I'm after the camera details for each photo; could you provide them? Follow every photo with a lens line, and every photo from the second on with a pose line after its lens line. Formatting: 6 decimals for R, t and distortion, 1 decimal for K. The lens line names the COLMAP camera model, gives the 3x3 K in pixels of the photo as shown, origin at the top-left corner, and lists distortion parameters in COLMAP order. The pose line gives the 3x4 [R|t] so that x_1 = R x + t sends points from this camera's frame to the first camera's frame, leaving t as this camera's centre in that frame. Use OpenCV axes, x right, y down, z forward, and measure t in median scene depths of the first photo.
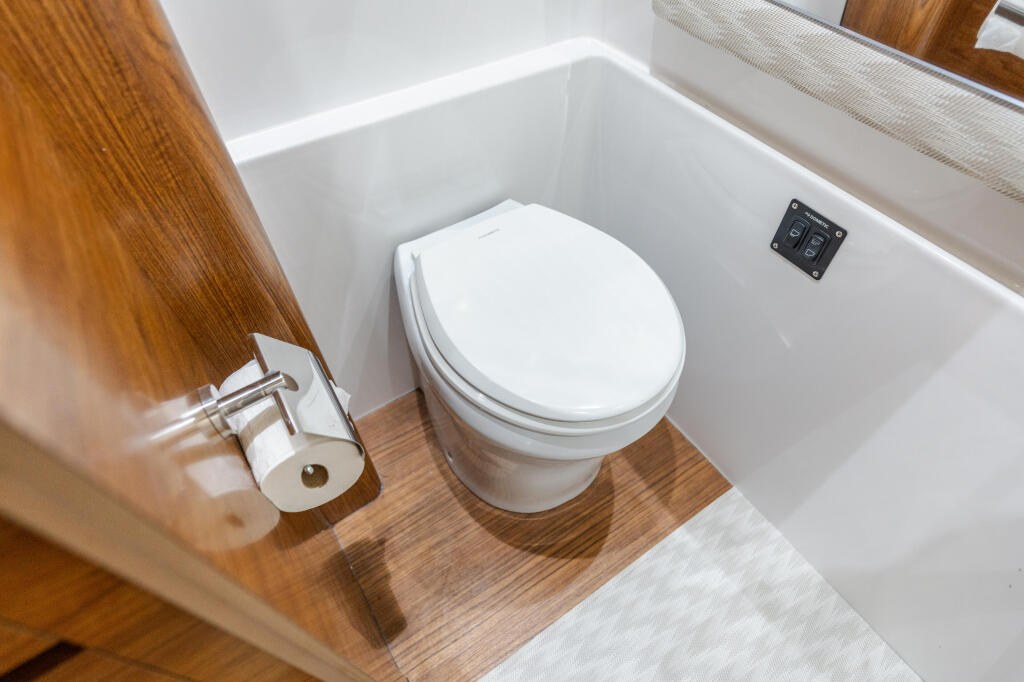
lens RADIAL K [[575.0, 0, 512.0], [0, 575.0, 341.0], [0, 0, 1]] dist [-0.034653, -0.000005]
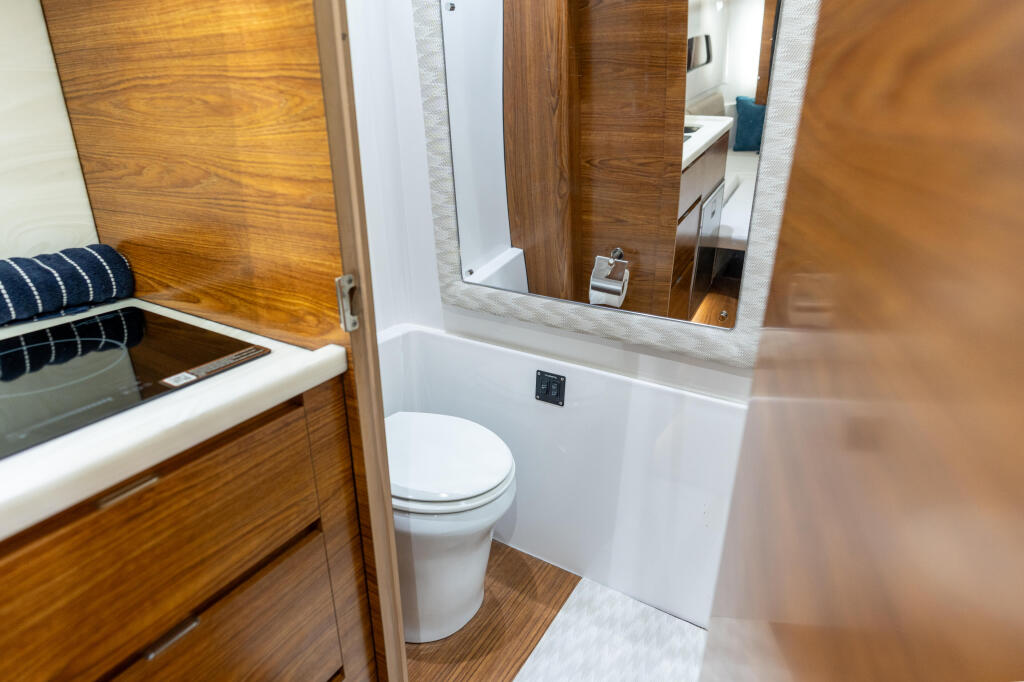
lens RADIAL K [[566.8, 0, 512.0], [0, 566.8, 341.0], [0, 0, 1]] dist [-0.000572, -0.000063]
pose [[0.905948, -0.156413, 0.393438, -0.344606], [0.323287, 0.855602, -0.404266, 0.428288], [-0.273394, 0.493438, 0.825697, -0.656127]]
